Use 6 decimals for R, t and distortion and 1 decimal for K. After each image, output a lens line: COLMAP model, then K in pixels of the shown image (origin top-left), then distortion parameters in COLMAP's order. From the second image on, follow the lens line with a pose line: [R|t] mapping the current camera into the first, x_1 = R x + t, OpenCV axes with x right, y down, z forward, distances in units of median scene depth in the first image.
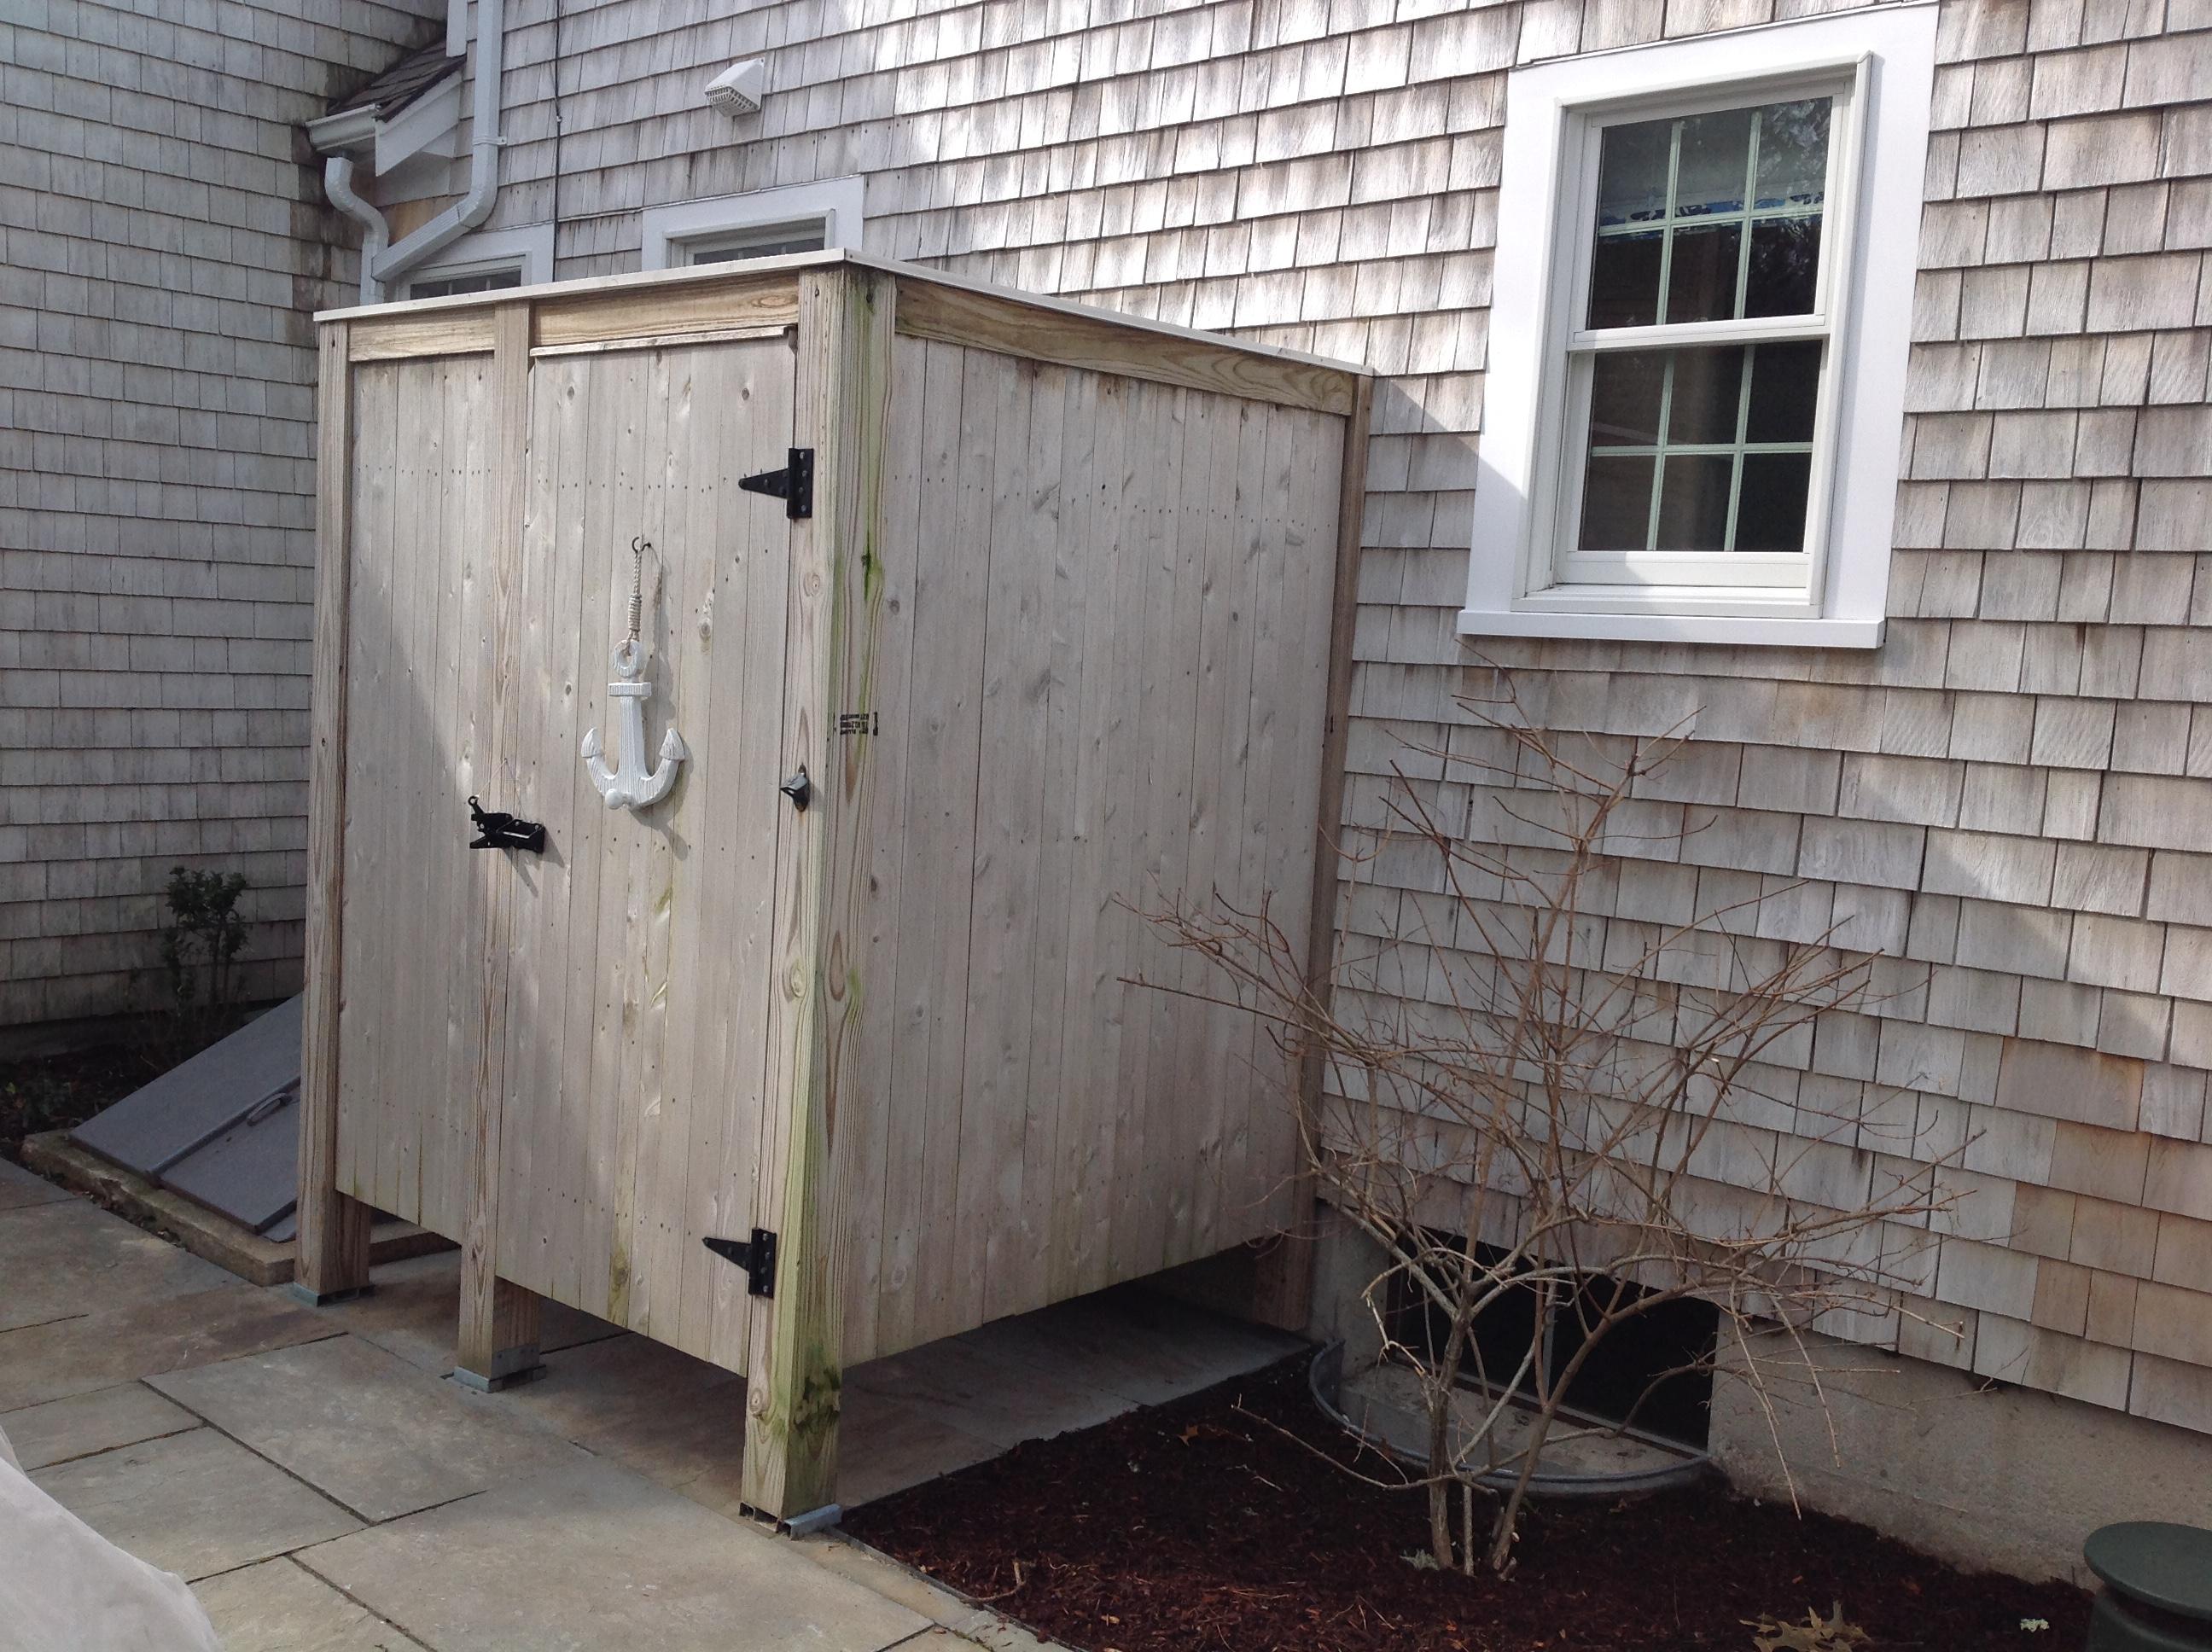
lens RADIAL K [[2092.0, 0, 1113.0], [0, 2092.0, 815.3], [0, 0, 1]] dist [0.185762, -0.430433]
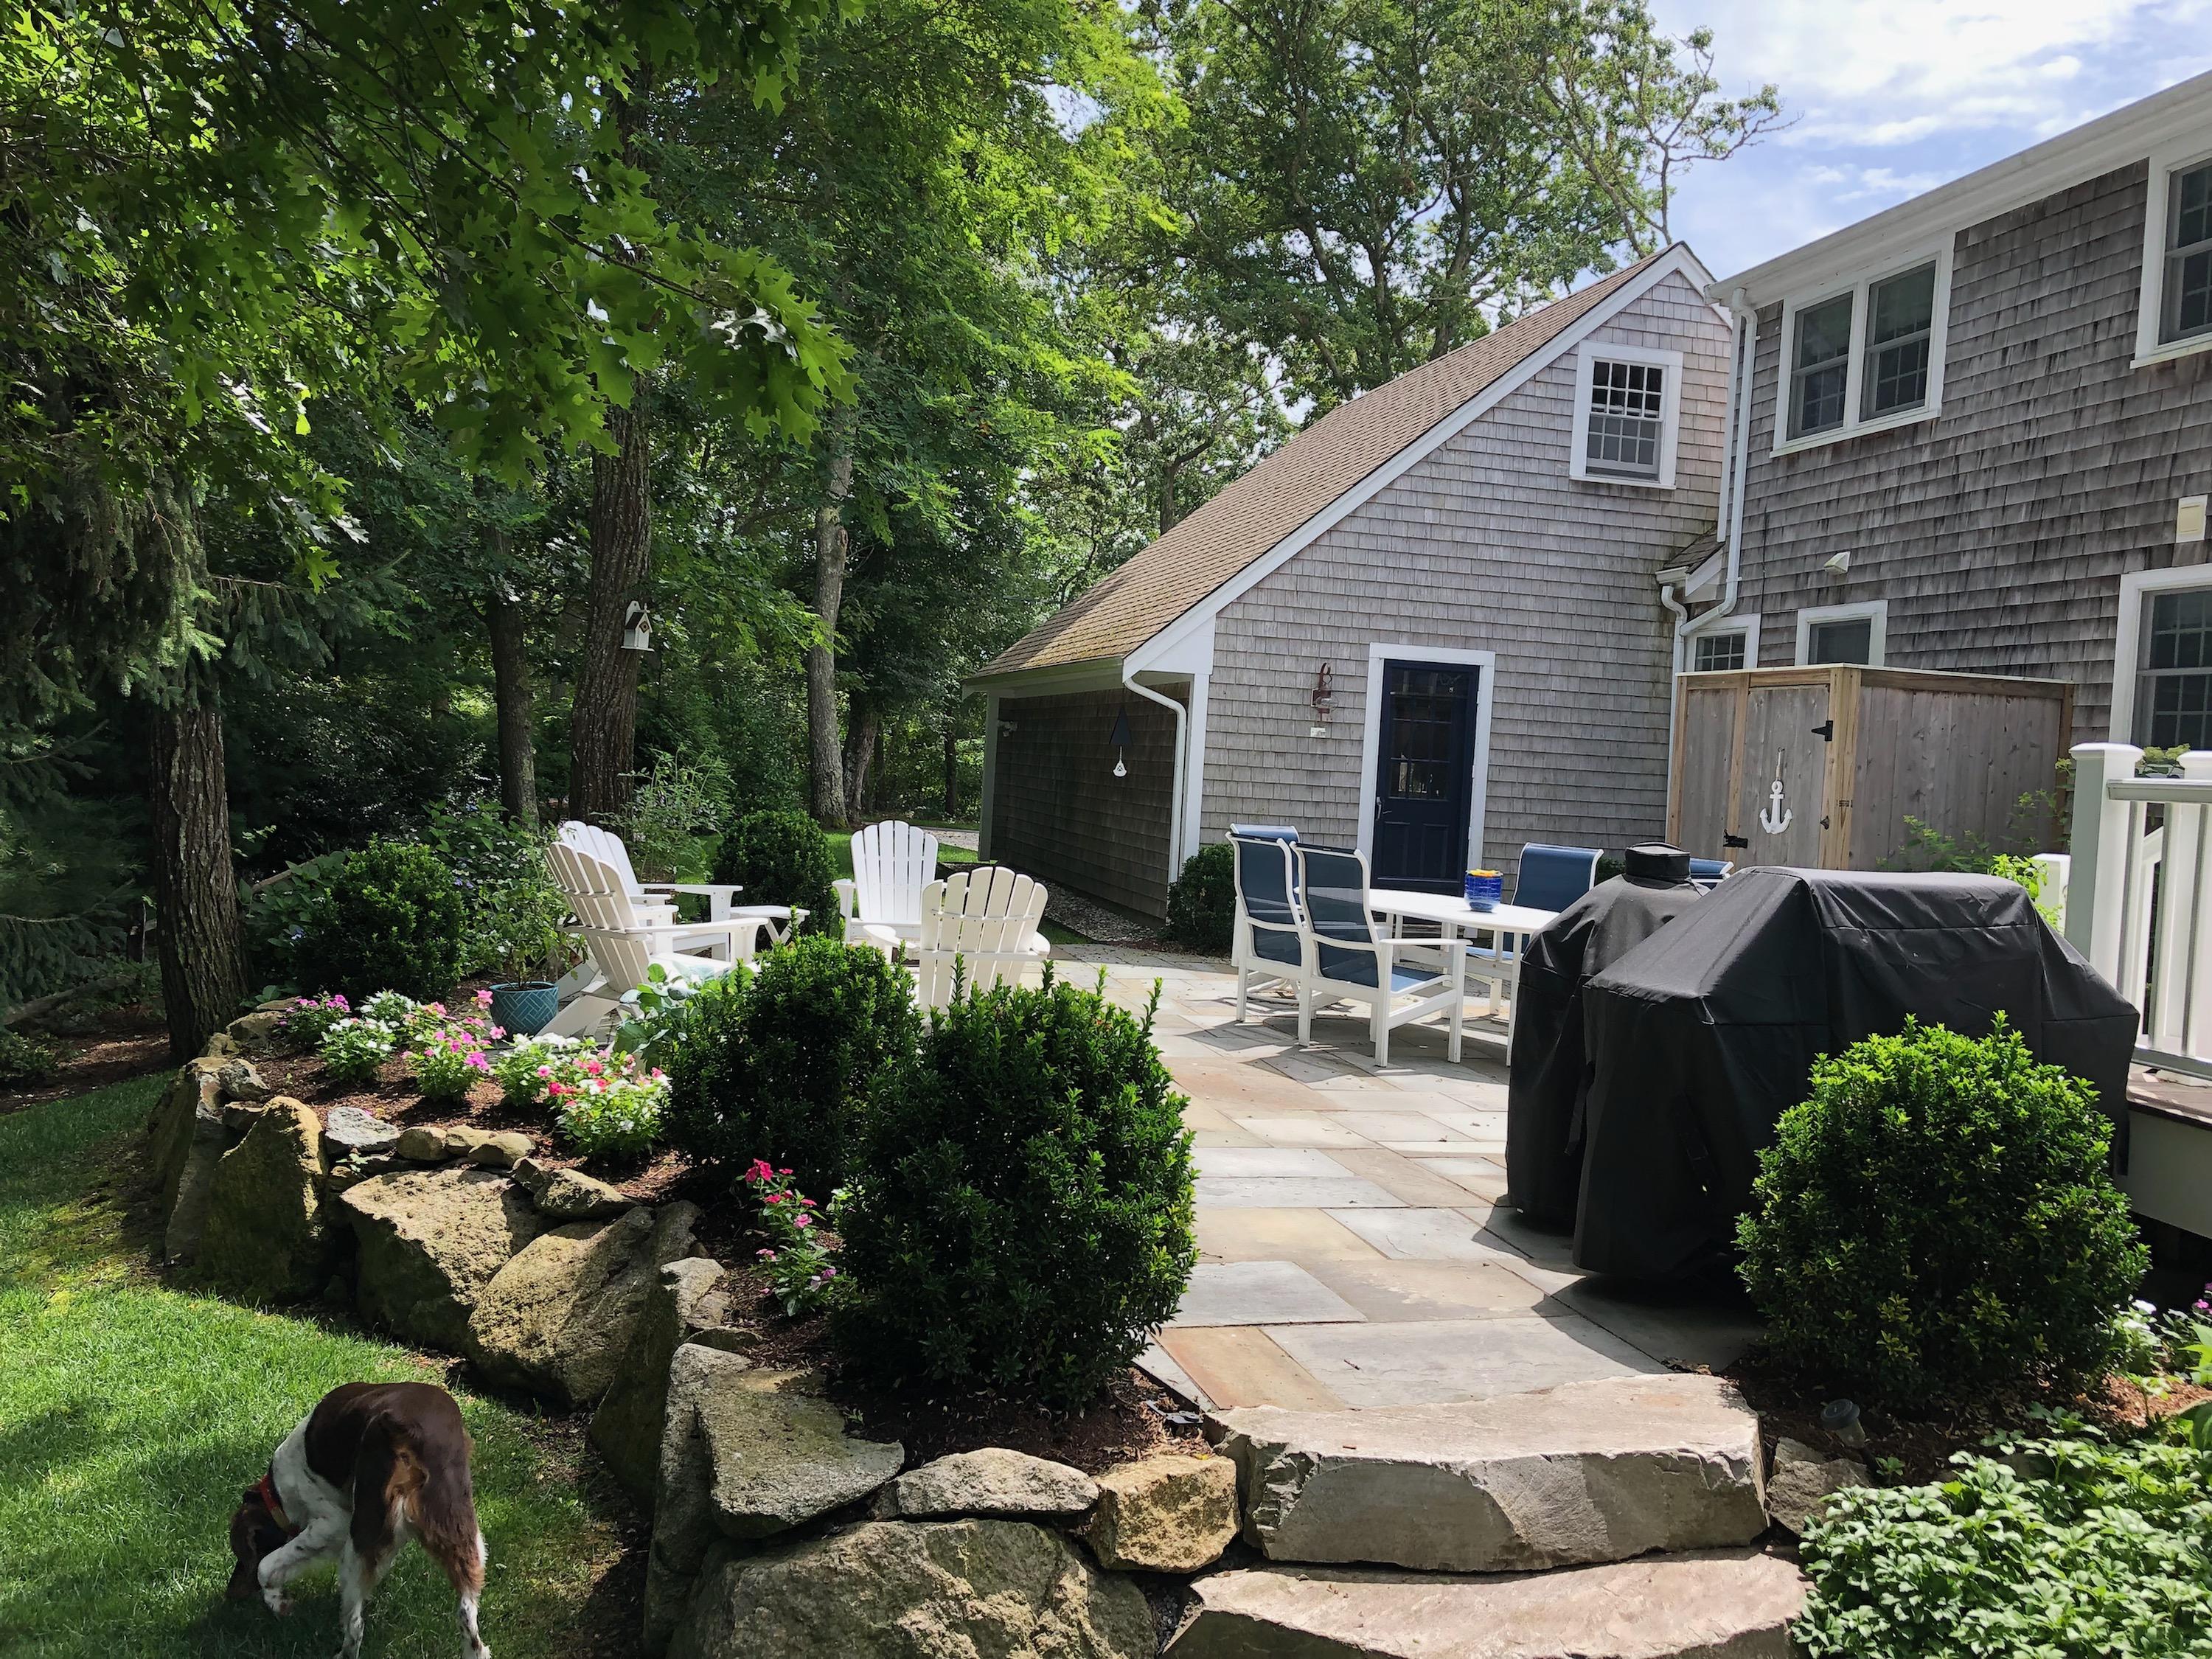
lens RADIAL K [[1900.8, 0, 1106.0], [0, 1900.8, 829.5], [0, 0, 1]] dist [0.003696, -0.004489]
pose [[0.837537, 0.025037, -0.545807, 0.299165], [-0.069923, 0.995647, -0.061623, 0.147113], [0.541889, 0.089776, 0.835642, -1.179735]]
